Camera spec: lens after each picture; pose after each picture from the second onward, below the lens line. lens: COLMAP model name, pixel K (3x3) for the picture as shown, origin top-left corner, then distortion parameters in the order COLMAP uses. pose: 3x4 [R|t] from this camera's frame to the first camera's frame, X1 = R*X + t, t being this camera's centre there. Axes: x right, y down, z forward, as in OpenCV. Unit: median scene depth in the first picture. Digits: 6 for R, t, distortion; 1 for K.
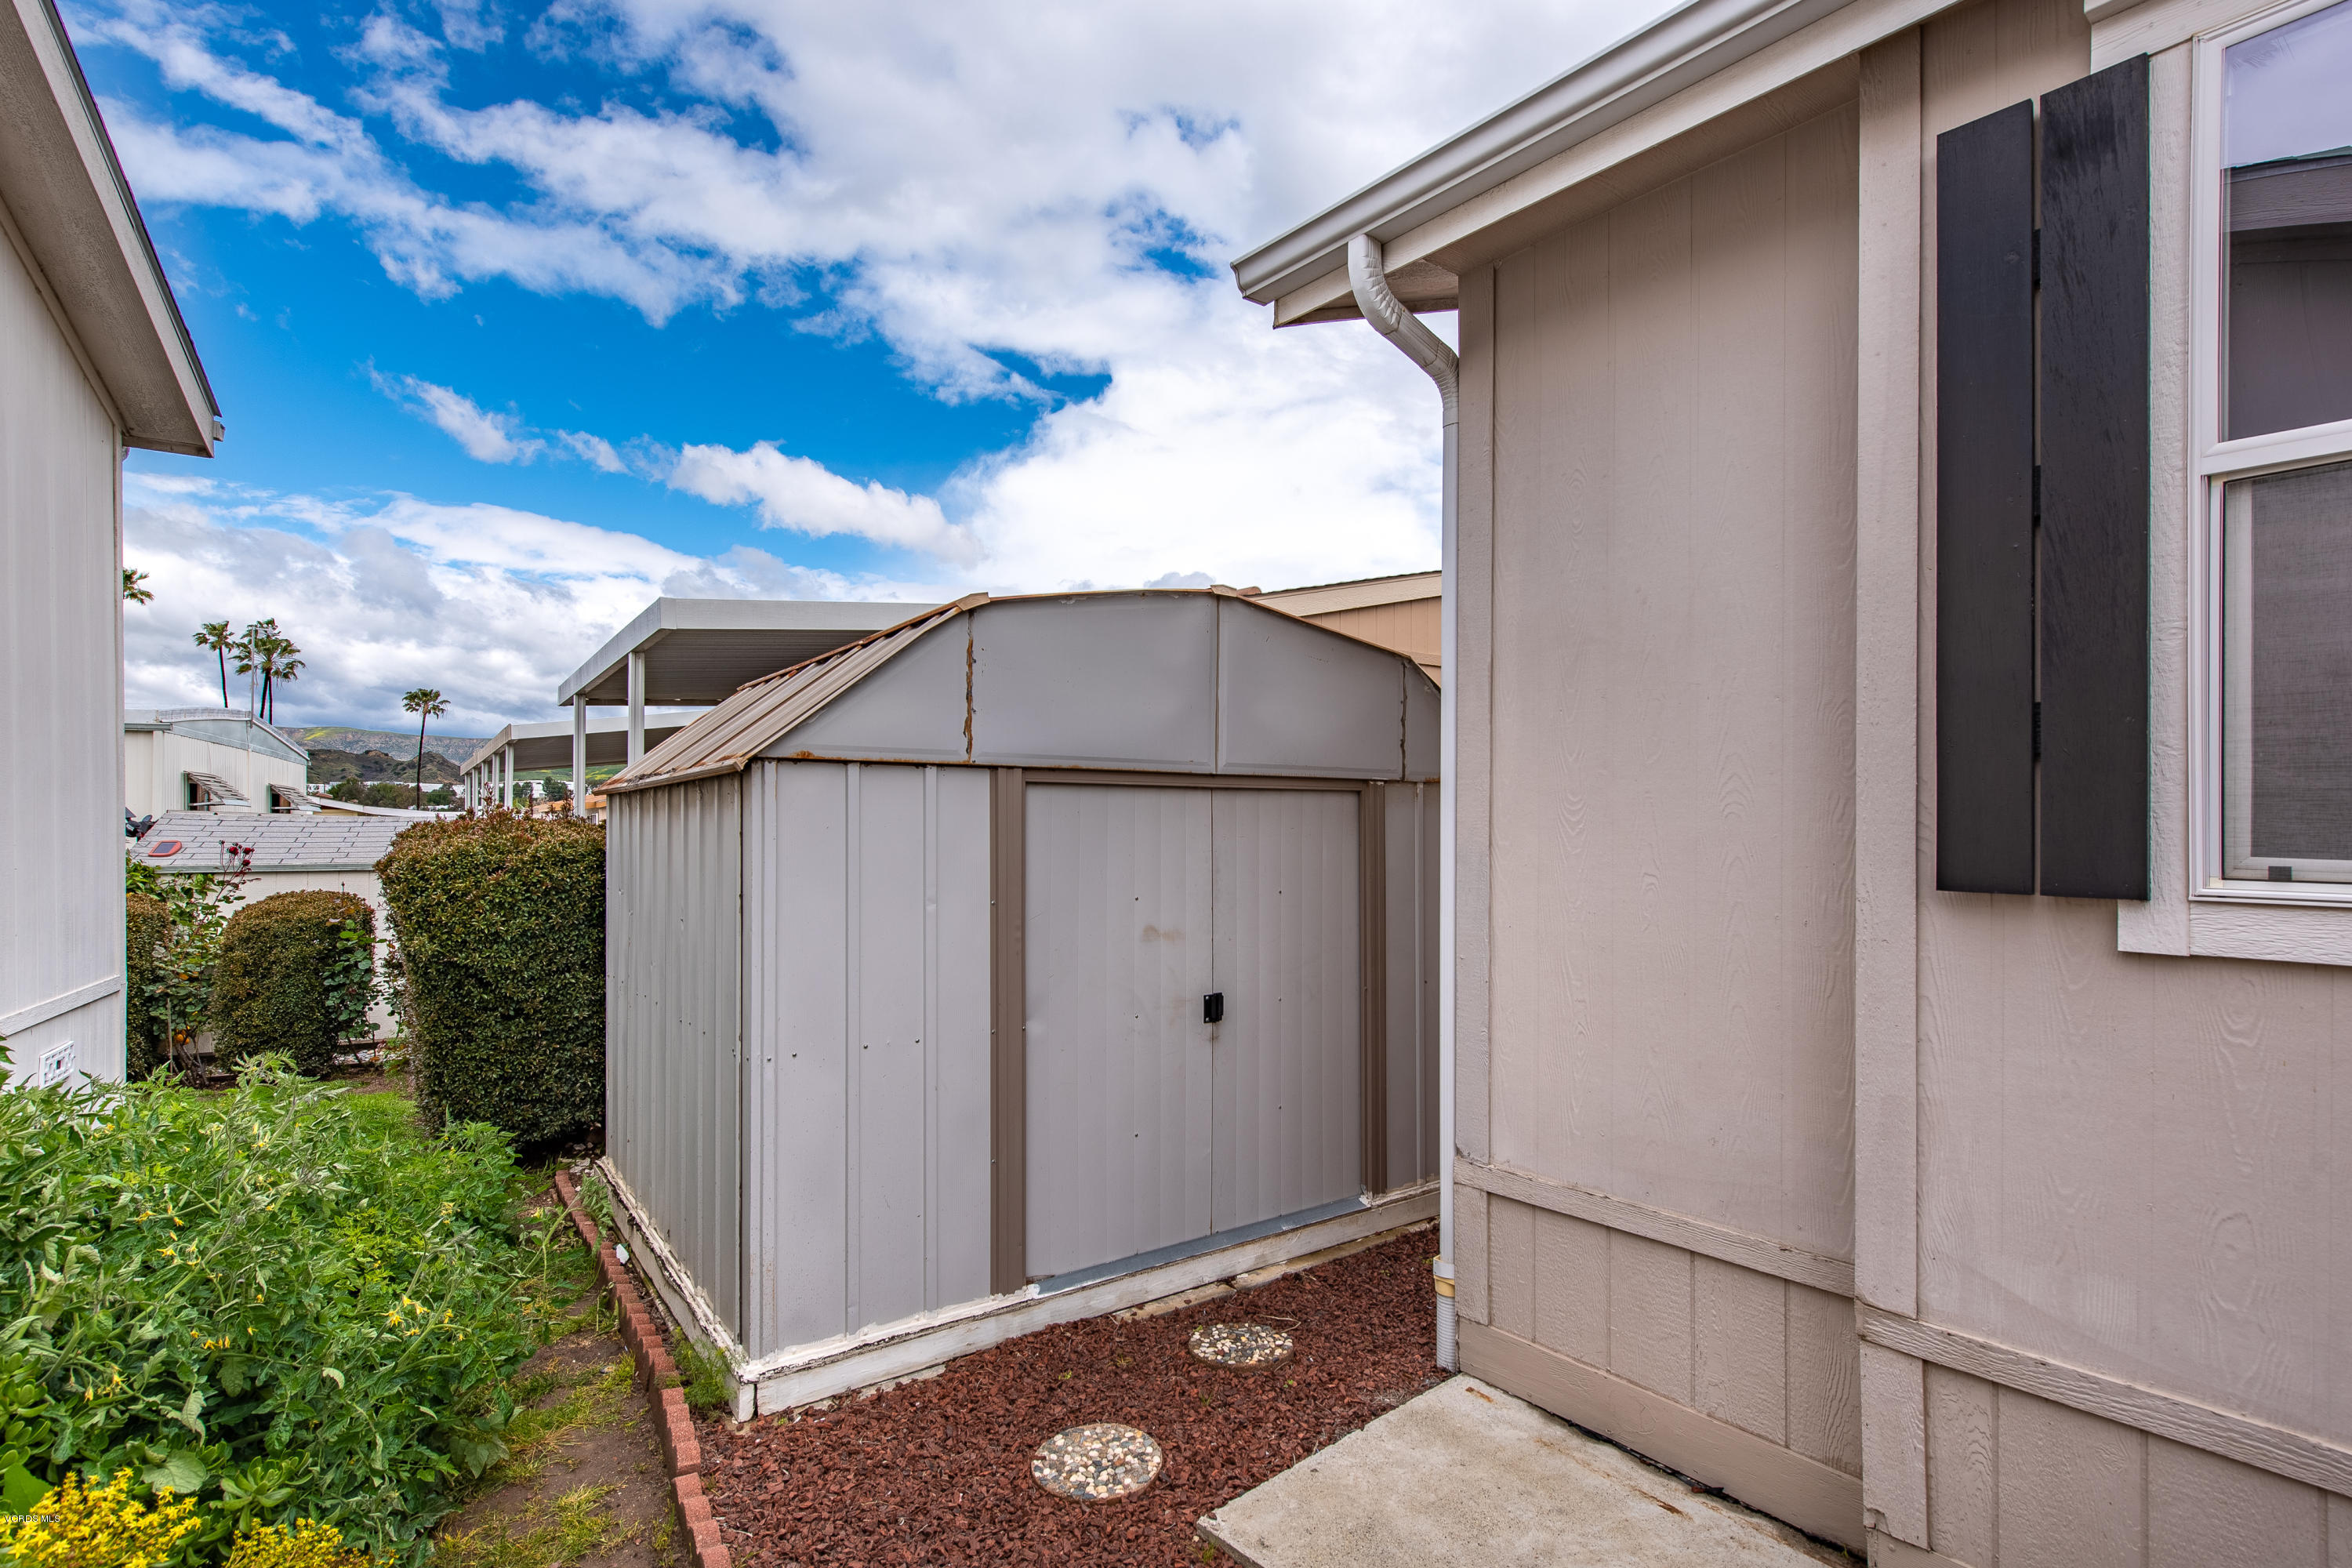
lens RADIAL K [[1160.3, 0, 1178.0], [0, 1160.3, 816.6], [0, 0, 1]] dist [0.000680, -0.000102]
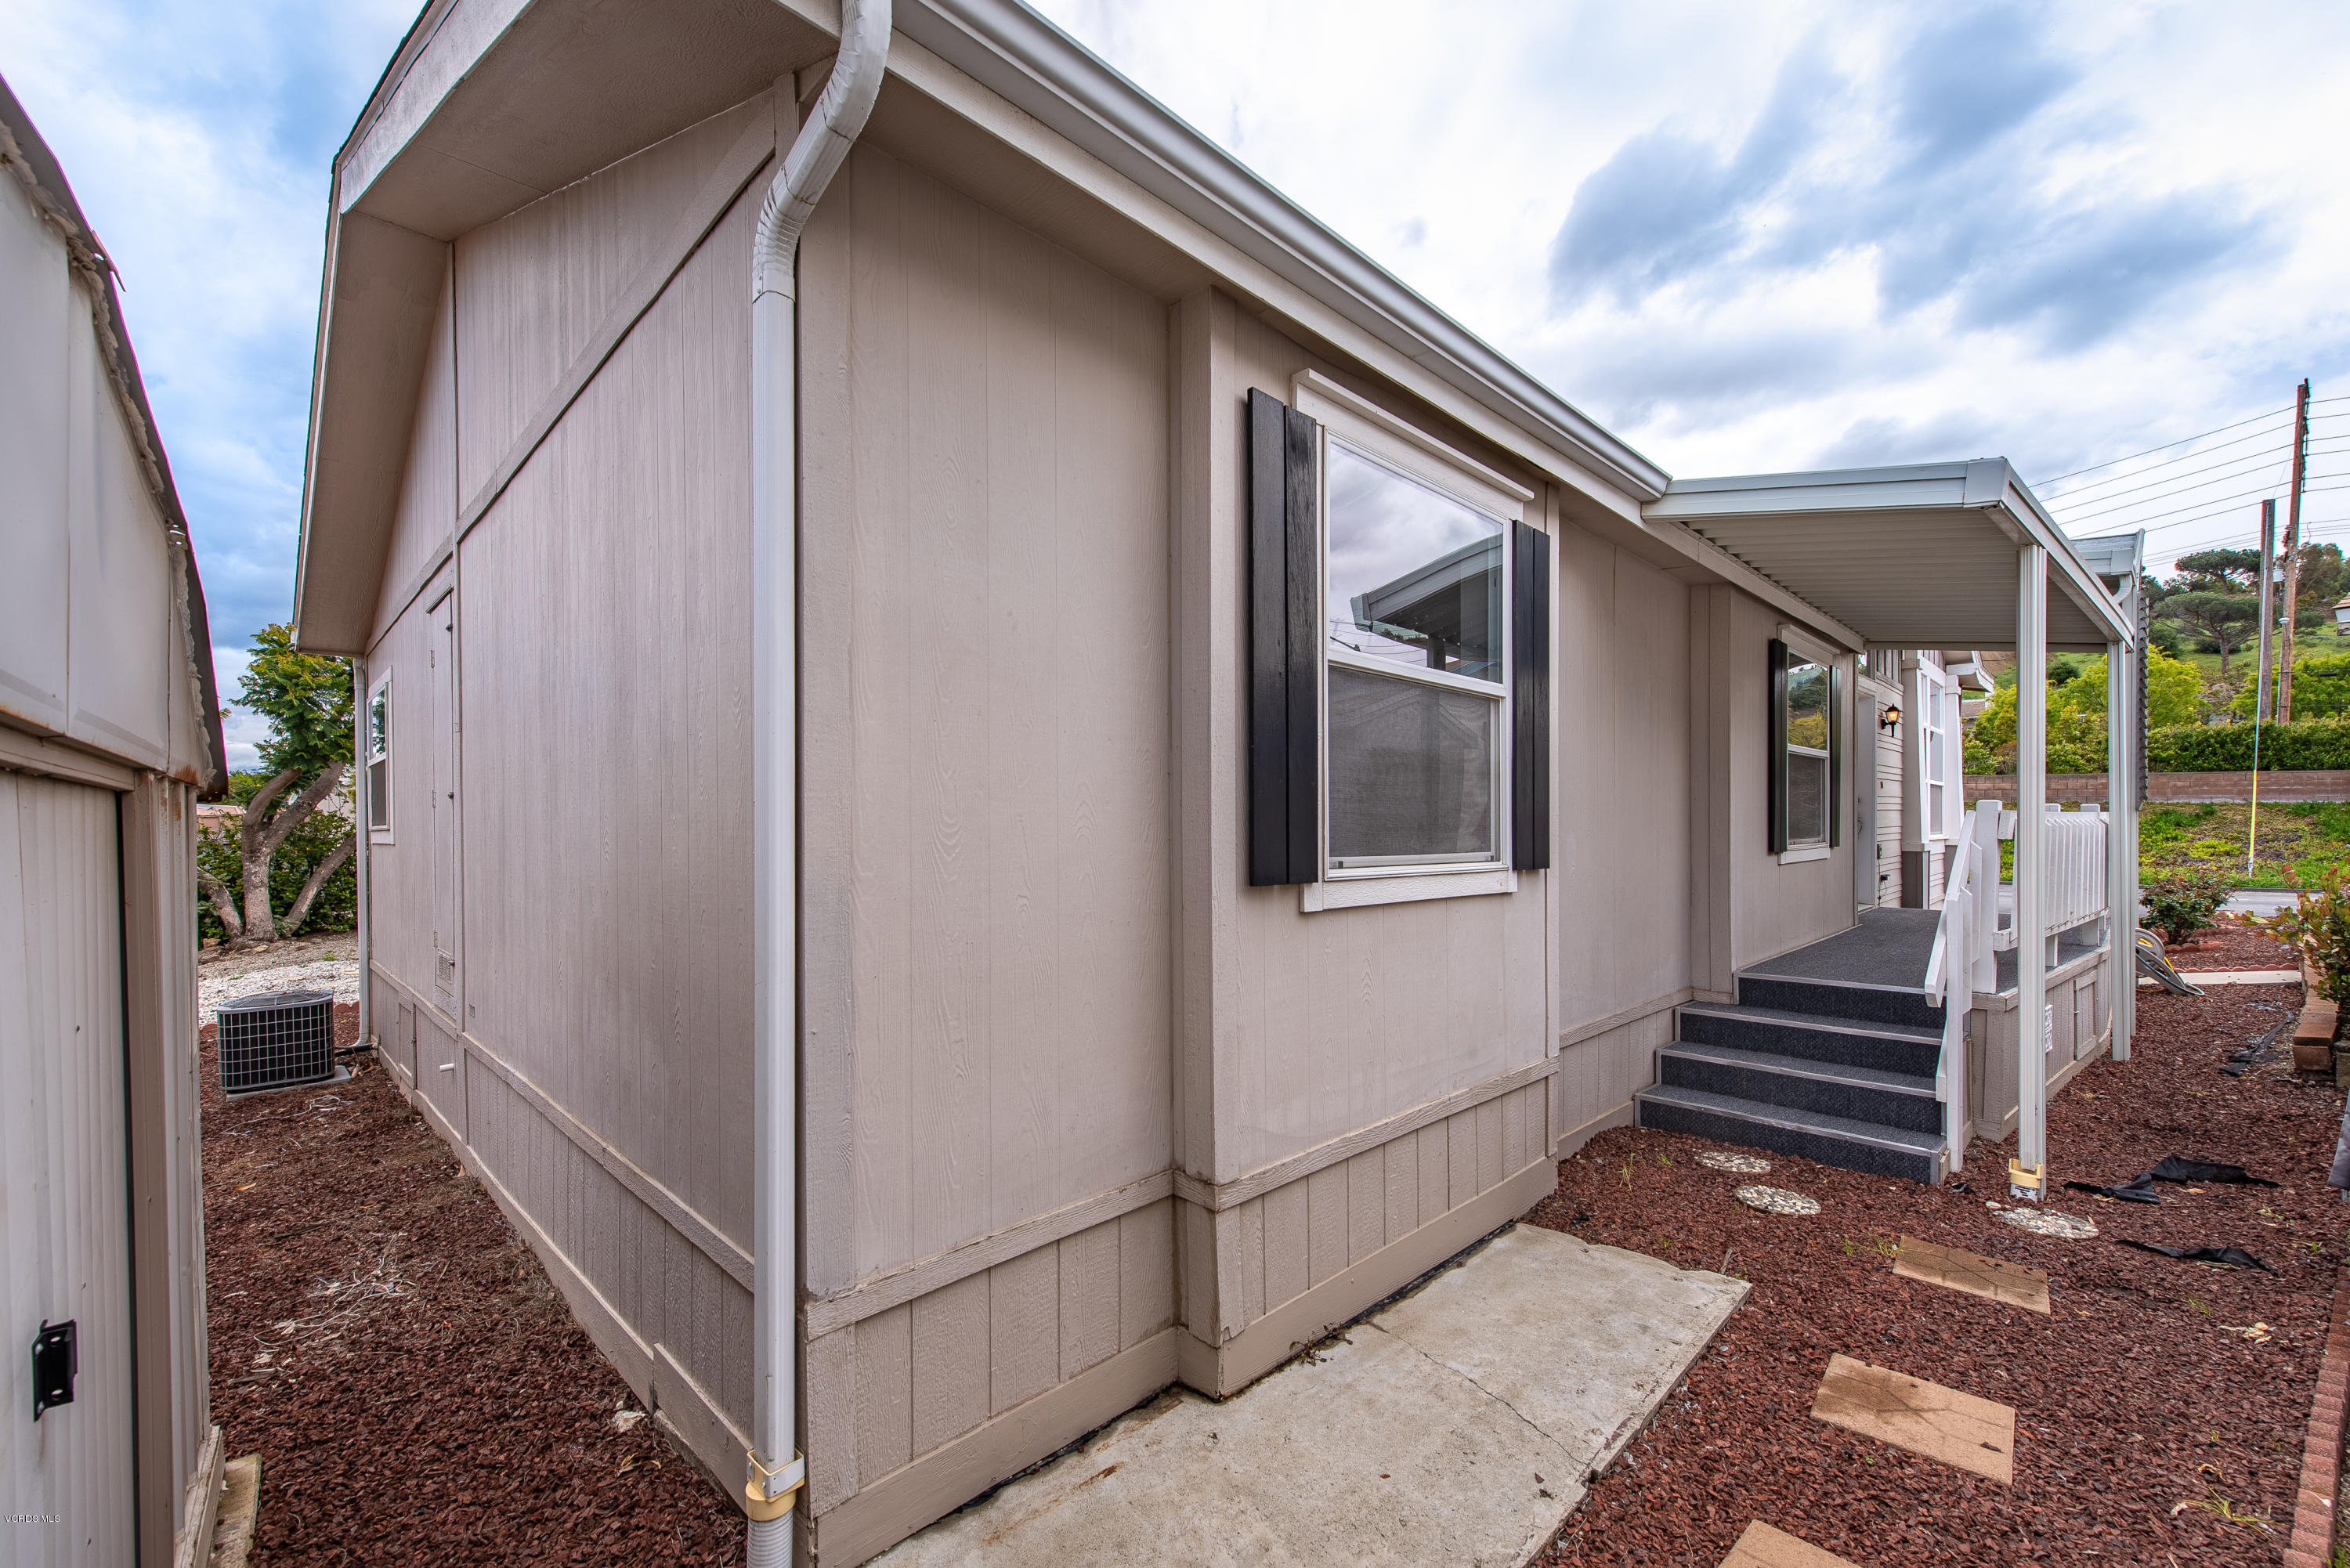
lens RADIAL K [[957.3, 0, 1175.3], [0, 957.3, 841.2], [0, 0, 1]] dist [0.013835, -0.000077]
pose [[-0.107850, -0.005447, 0.994152, -0.482505], [0.007035, 0.999956, 0.006242, -0.003218], [-0.994142, 0.007667, -0.107807, 1.031757]]
